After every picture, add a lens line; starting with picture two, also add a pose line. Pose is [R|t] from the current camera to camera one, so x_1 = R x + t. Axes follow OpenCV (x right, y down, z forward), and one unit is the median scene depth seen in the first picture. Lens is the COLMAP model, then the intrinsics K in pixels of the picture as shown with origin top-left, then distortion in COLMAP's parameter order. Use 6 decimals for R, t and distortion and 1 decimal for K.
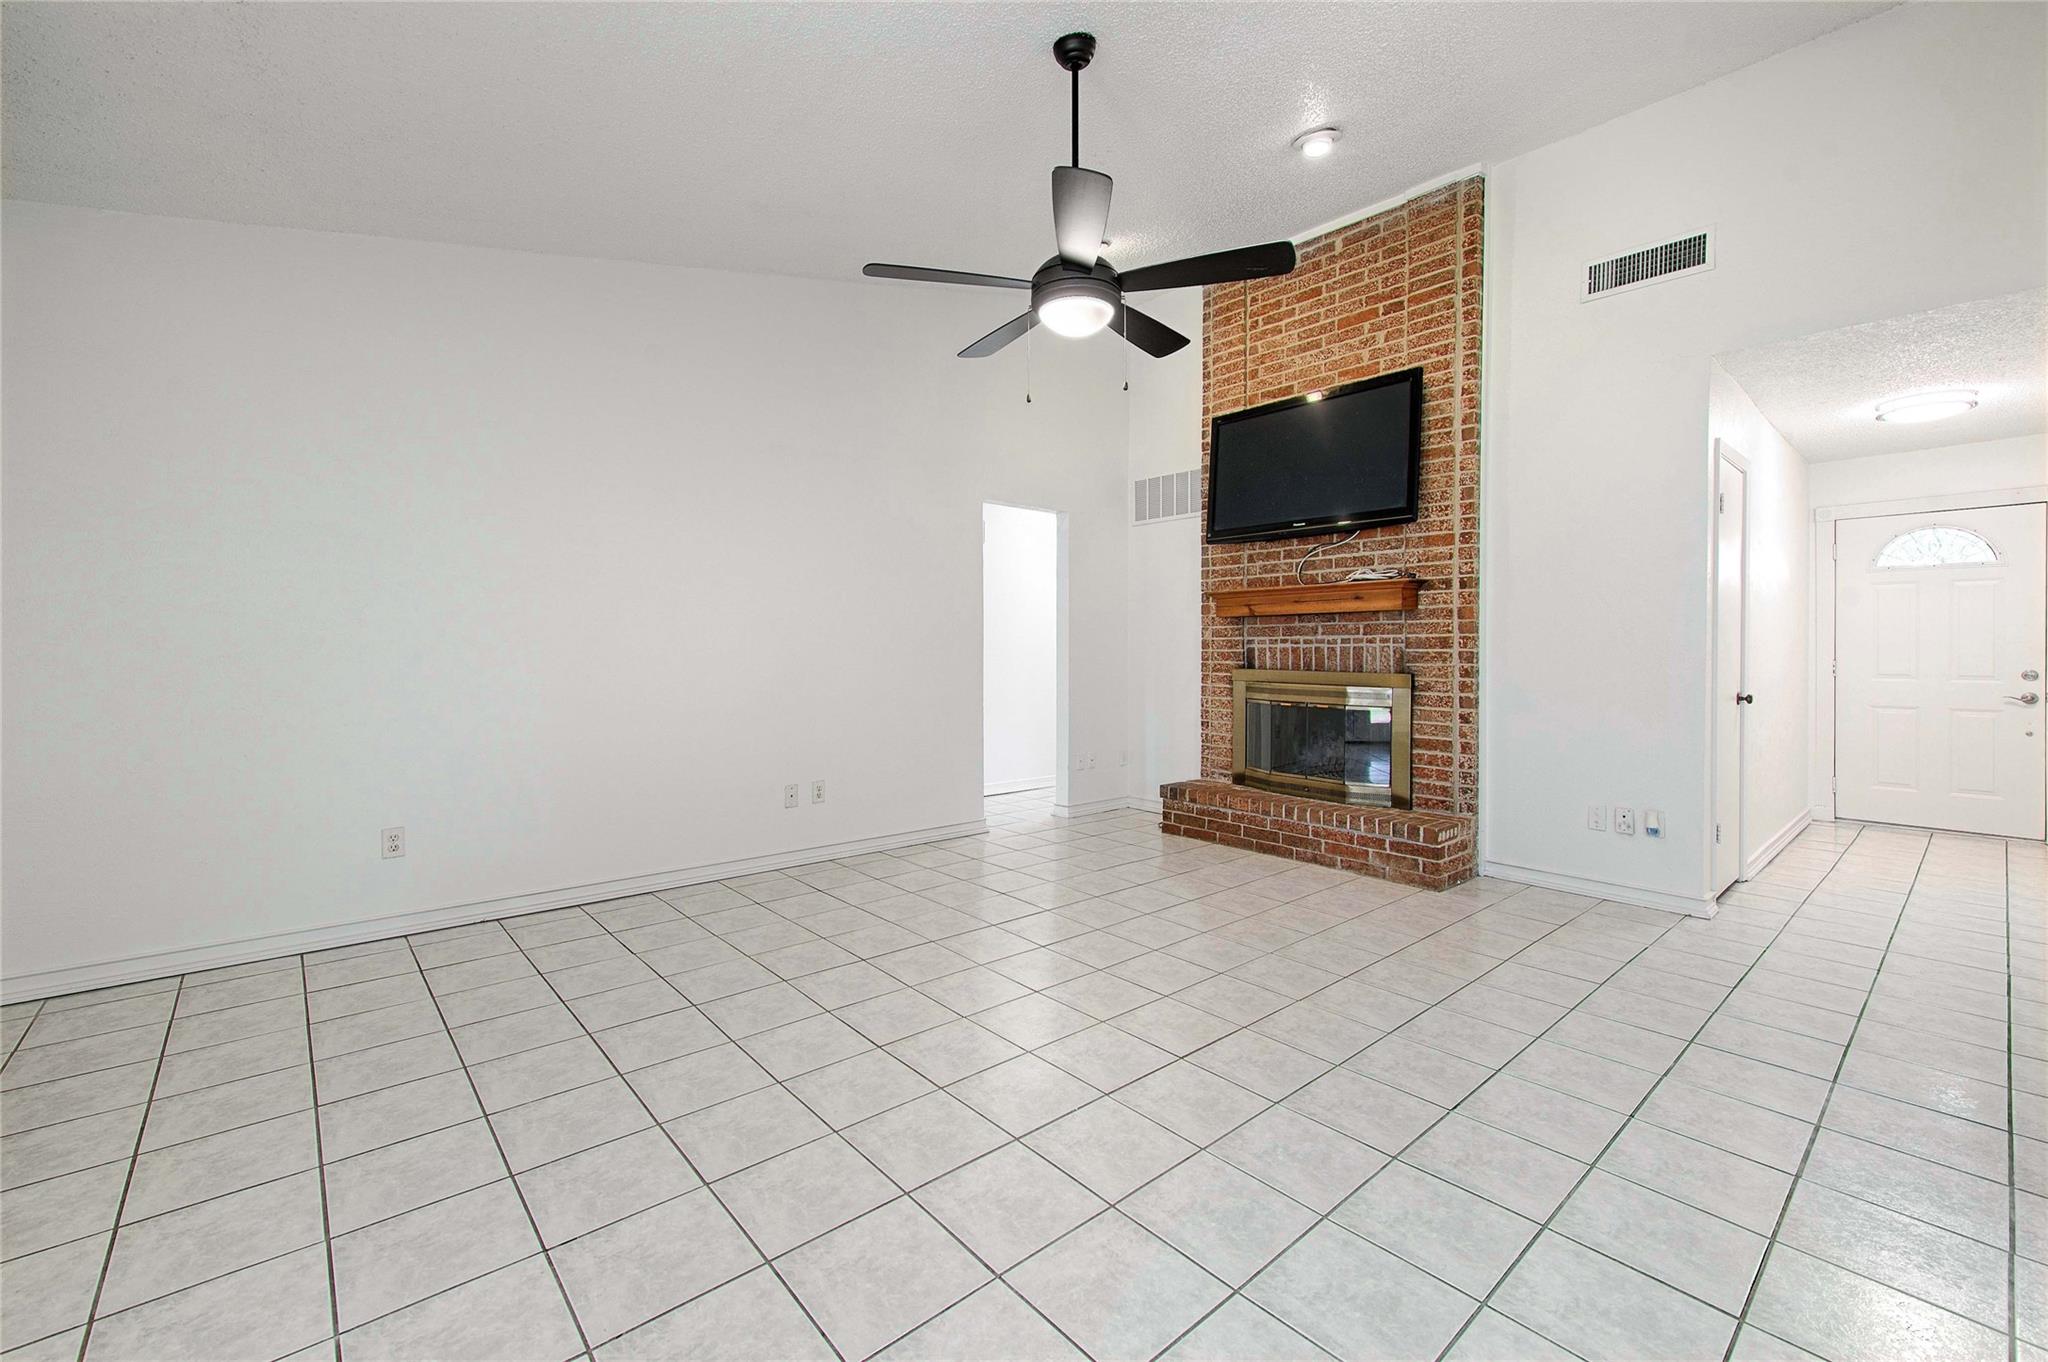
lens RADIAL K [[843.4, 0, 1011.5], [0, 843.4, 644.5], [0, 0, 1]] dist [0.005112, -0.000464]
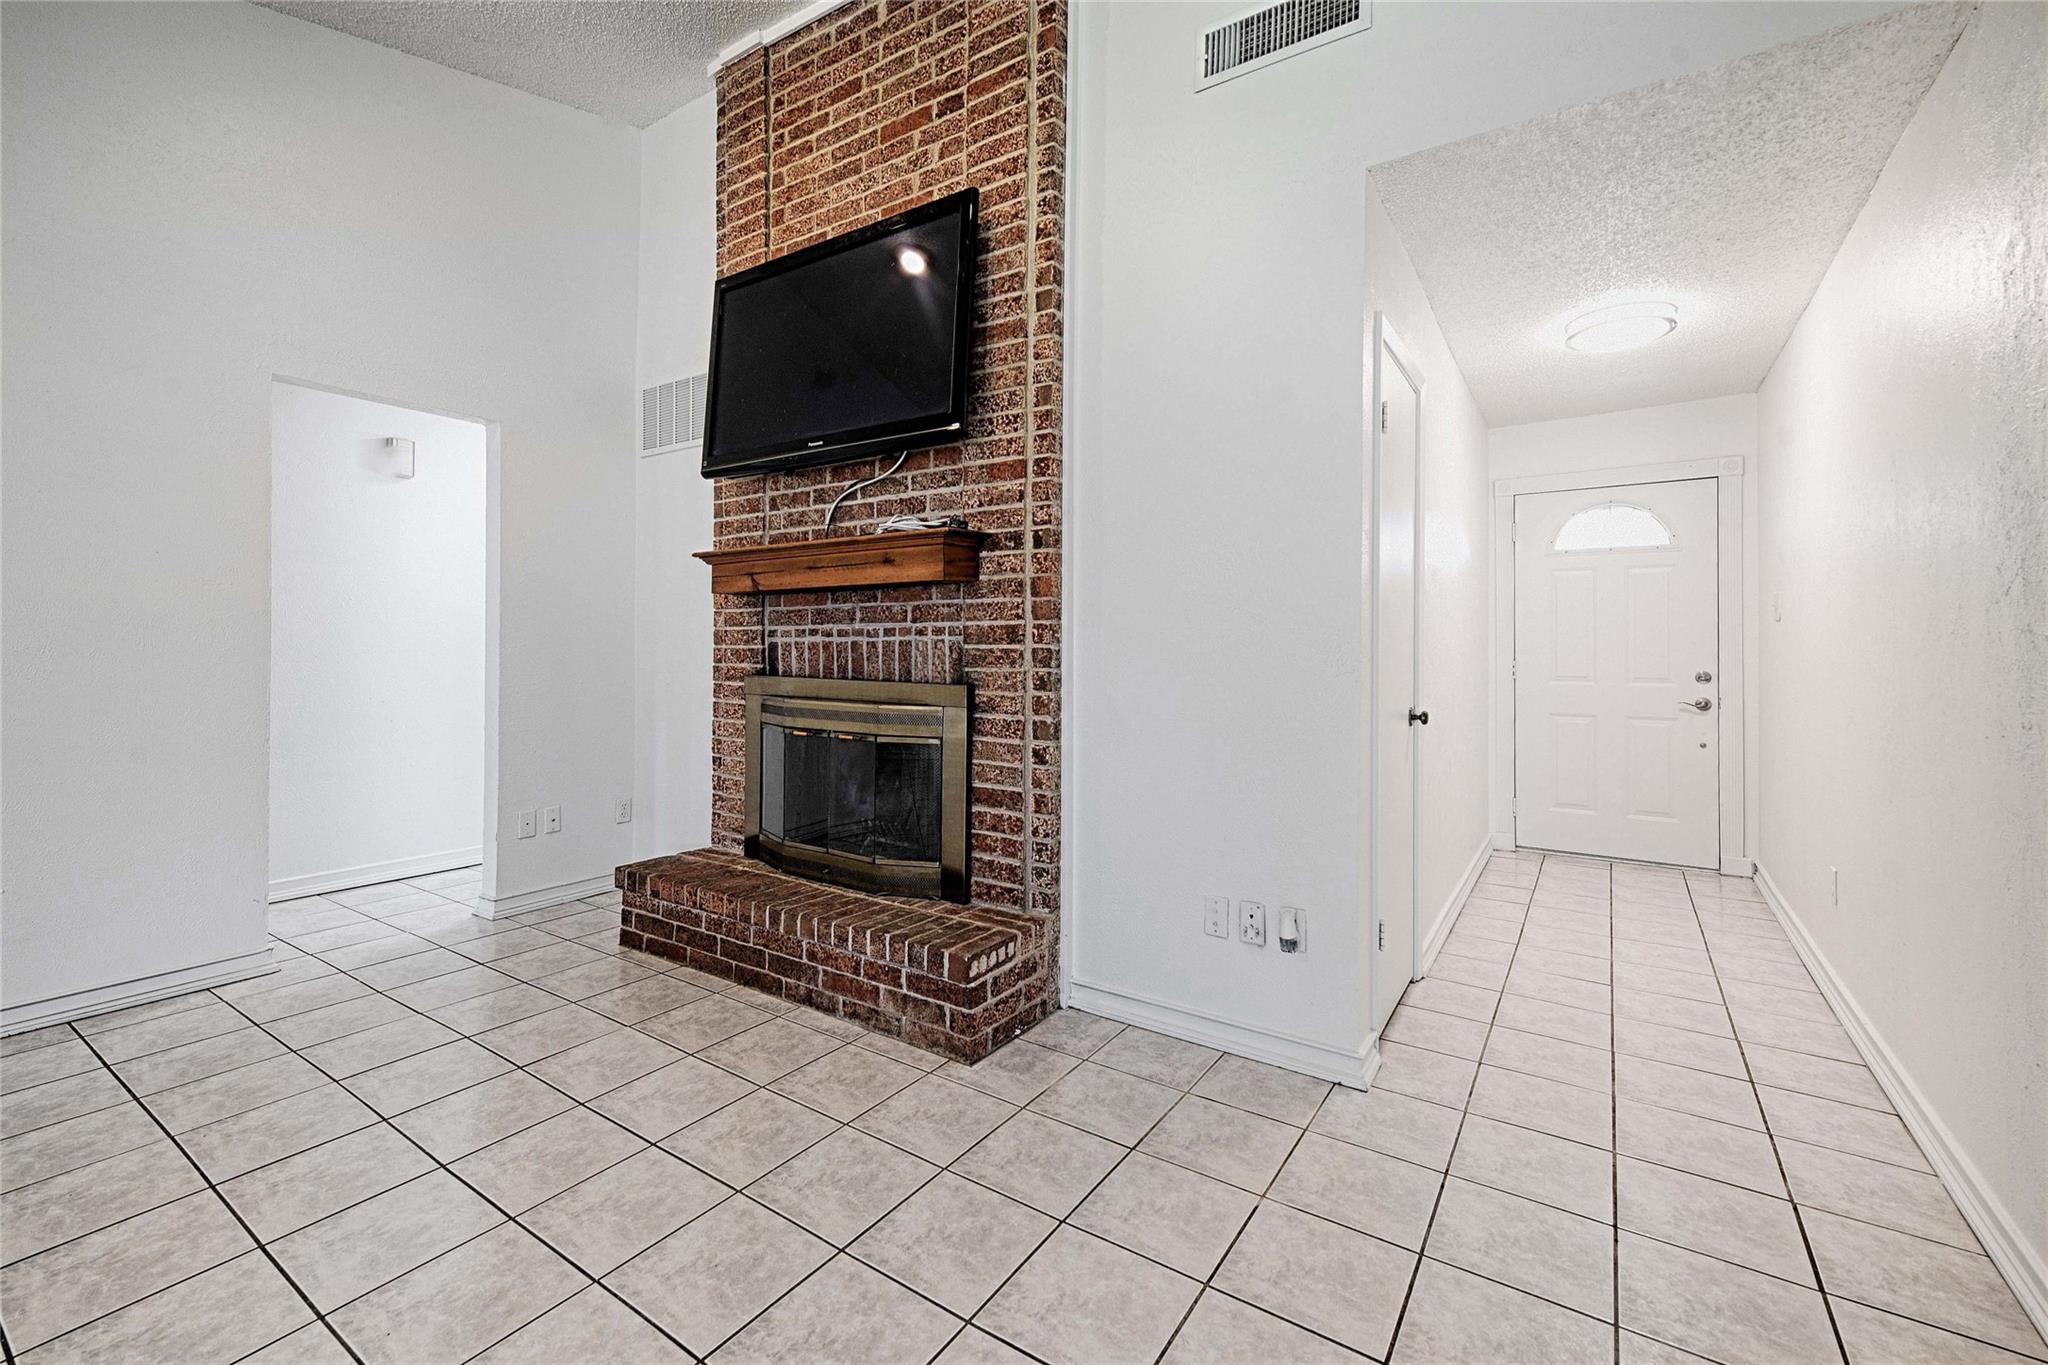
lens RADIAL K [[855.0, 0, 1009.8], [0, 855.0, 632.2], [0, 0, 1]] dist [0.002867, -0.000031]
pose [[0.968071, 0.005765, 0.250611, 0.344390], [-0.002898, 0.999926, -0.011810, 0.003546], [-0.250660, 0.010707, 0.968016, 0.381088]]
